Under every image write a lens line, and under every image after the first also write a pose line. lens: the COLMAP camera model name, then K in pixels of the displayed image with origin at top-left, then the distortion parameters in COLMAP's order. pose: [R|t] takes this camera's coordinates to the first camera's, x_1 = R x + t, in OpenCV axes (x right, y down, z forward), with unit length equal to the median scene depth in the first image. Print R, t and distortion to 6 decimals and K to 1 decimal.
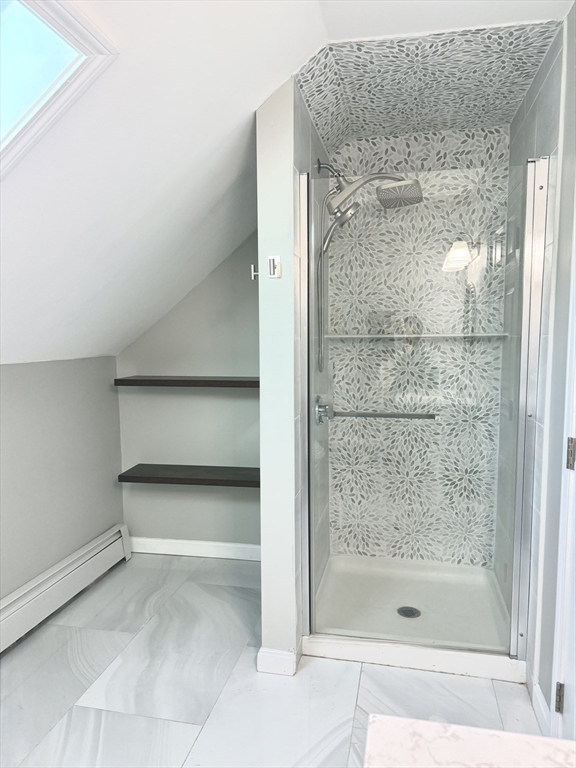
lens RADIAL K [[541.9, 0, 290.0], [0, 541.9, 387.6], [0, 0, 1]] dist [0.067575, -0.079334]
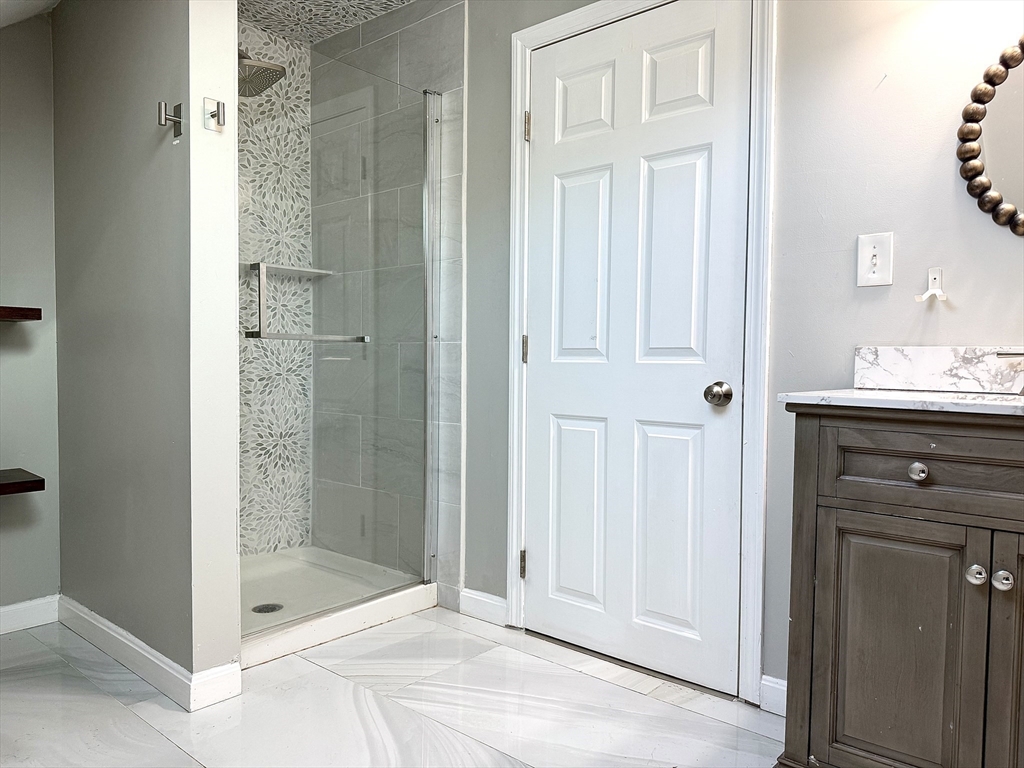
lens RADIAL K [[722.5, 0, 506.8], [0, 722.5, 385.6], [0, 0, 1]] dist [0.067575, -0.079334]
pose [[0.486888, -0.018449, 0.873270, -0.482010], [0.074171, 0.997039, -0.020290, 0.126713], [-0.870310, 0.074650, 0.486815, 0.153849]]
